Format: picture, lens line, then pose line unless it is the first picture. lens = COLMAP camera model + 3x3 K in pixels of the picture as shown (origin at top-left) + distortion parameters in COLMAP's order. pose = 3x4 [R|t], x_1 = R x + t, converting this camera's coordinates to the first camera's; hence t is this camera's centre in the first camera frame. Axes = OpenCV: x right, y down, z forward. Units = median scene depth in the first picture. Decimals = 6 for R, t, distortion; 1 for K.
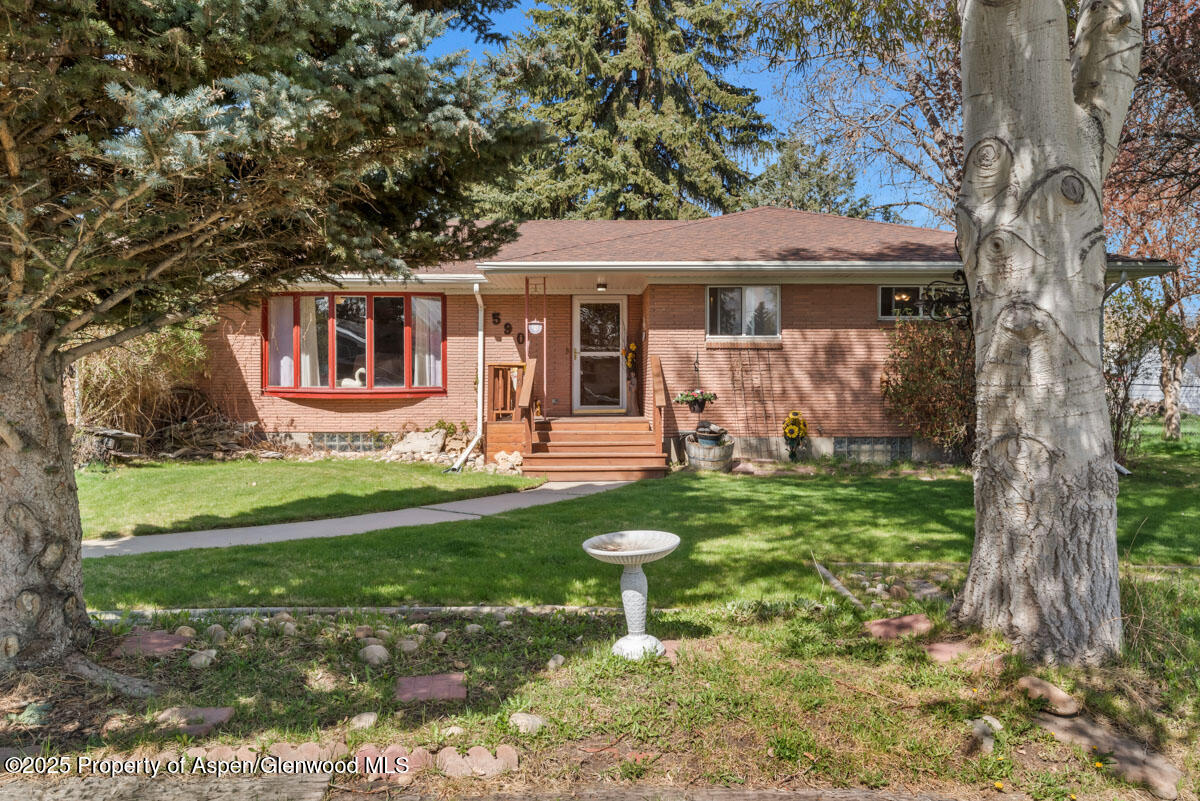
lens RADIAL K [[996.1, 0, 600.0], [0, 996.1, 400.5], [0, 0, 1]] dist [0.002520, 0.001916]
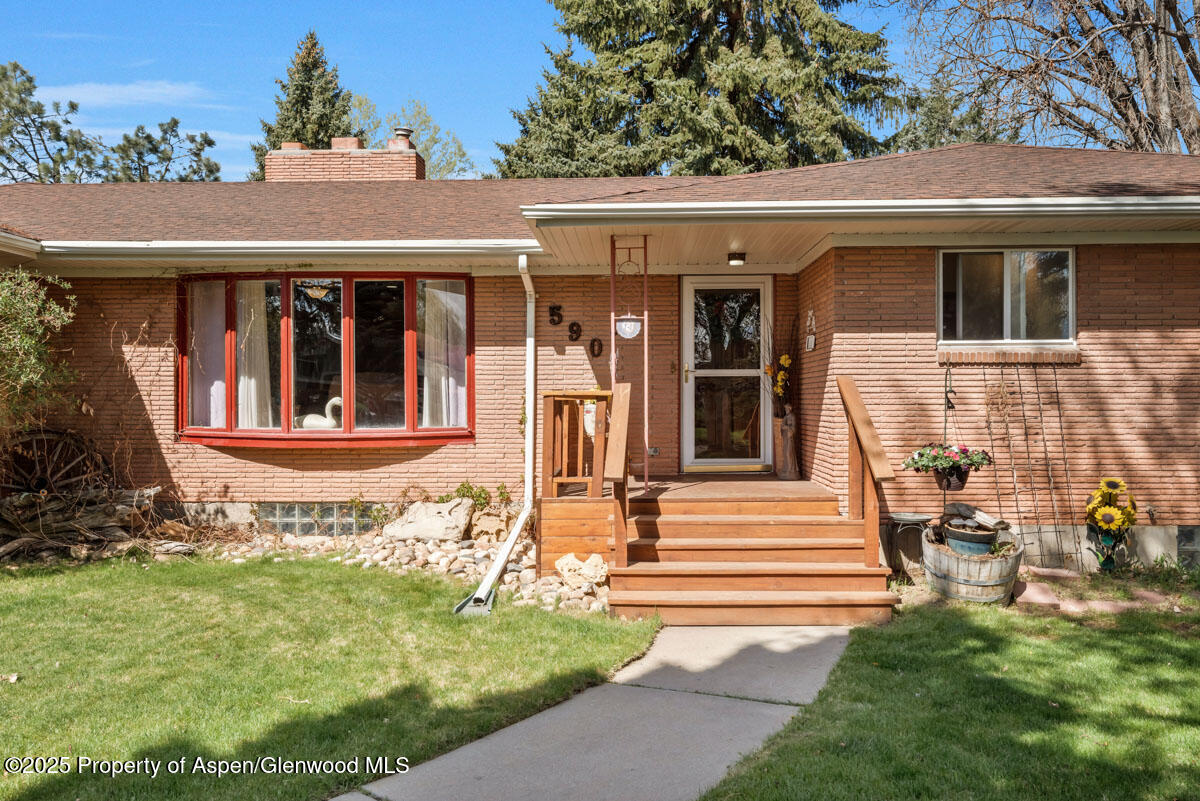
lens RADIAL K [[996.1, 0, 600.0], [0, 996.1, 400.5], [0, 0, 1]] dist [0.002520, 0.001916]
pose [[0.998833, -0.001700, -0.048273, -0.053406], [0.001015, 0.999899, -0.014204, -0.024211], [0.048292, 0.014139, 0.998733, 0.440780]]
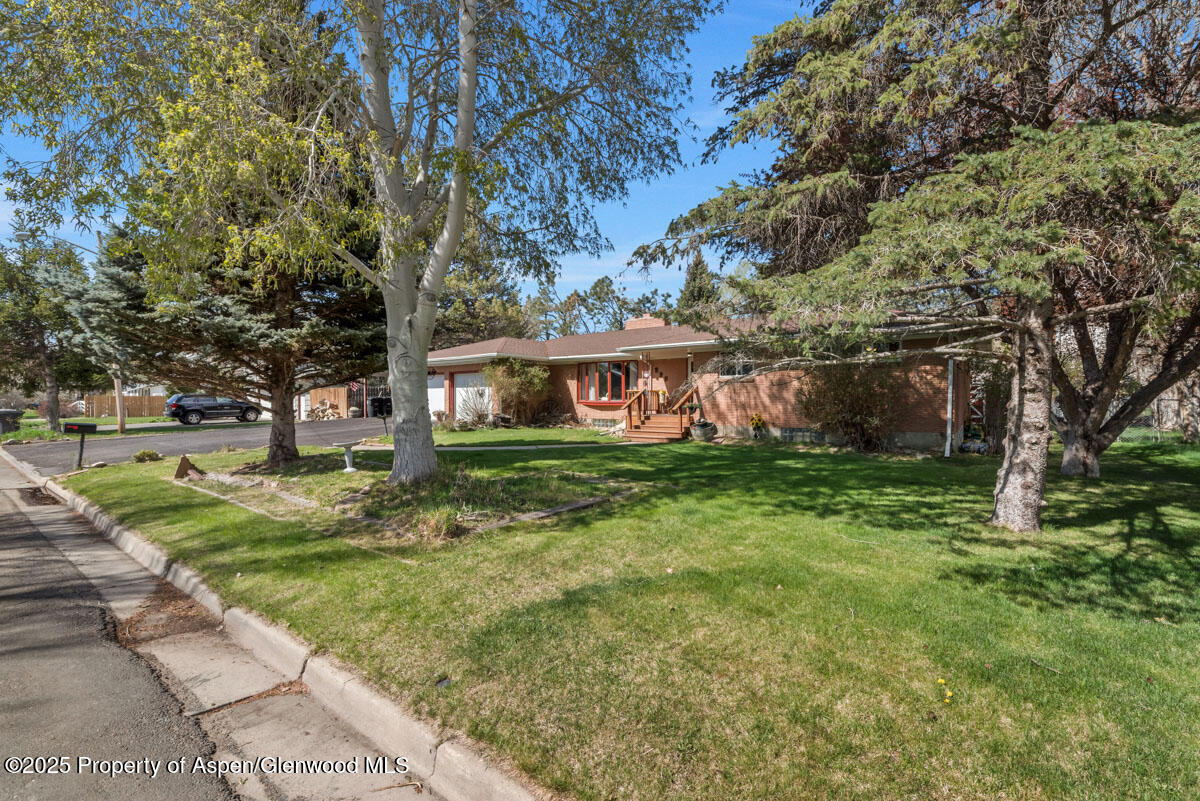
lens RADIAL K [[511.4, 0, 600.0], [0, 511.4, 400.5], [0, 0, 1]] dist [0.000198, 0.000037]
pose [[0.784631, 0.002570, -0.619958, 0.567931], [-0.010136, 0.999911, -0.008683, -0.002482], [0.619880, 0.013097, 0.784587, 0.016981]]
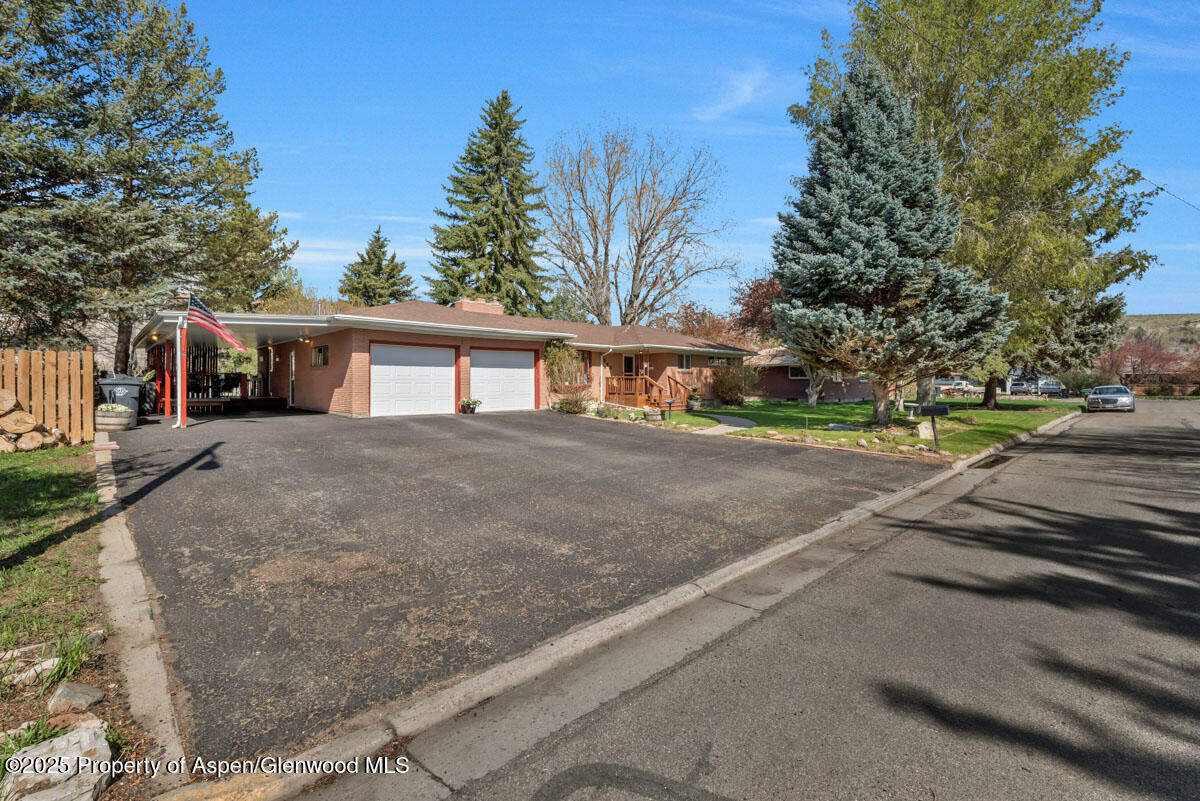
lens RADIAL K [[526.4, 0, 598.9], [0, 526.4, 372.5], [0, 0, 1]] dist [0.000077, 0.000027]
pose [[0.731369, 0.015298, 0.681810, -1.258192], [0.012506, 0.999279, -0.035835, 0.005572], [-0.681867, 0.034735, 0.730651, -0.087639]]
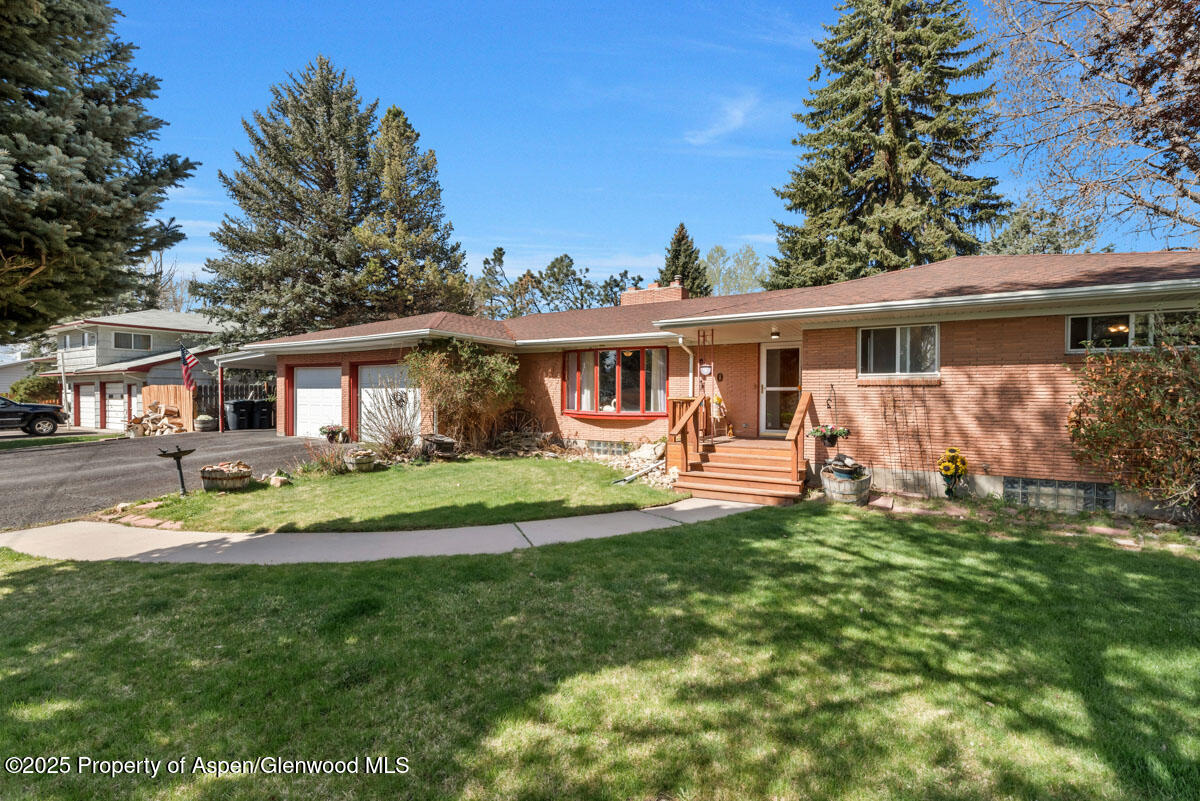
lens RADIAL K [[517.4, 0, 600.0], [0, 517.4, 400.5], [0, 0, 1]] dist [0.001246, 0.000534]
pose [[0.850183, 0.010330, -0.526385, 0.164782], [-0.015533, 0.999864, -0.005466, -0.027911], [0.526258, 0.012824, 0.850228, 0.364079]]
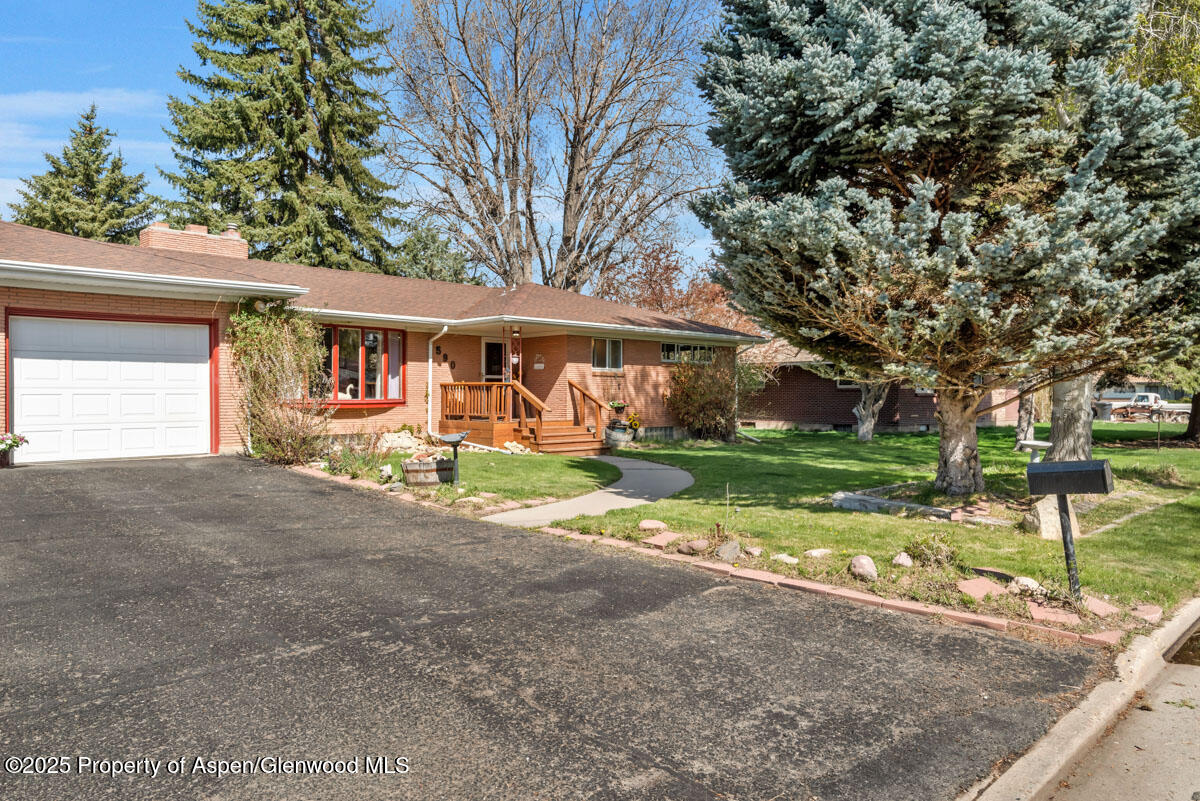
lens RADIAL K [[828.4, 0, 602.5], [0, 828.4, 400.3], [0, 0, 1]] dist [-0.000078, 0.000868]
pose [[0.716660, -0.001090, 0.697422, -0.832331], [0.012841, 0.999850, -0.011633, 0.005015], [-0.697305, 0.017292, 0.716566, 0.007628]]
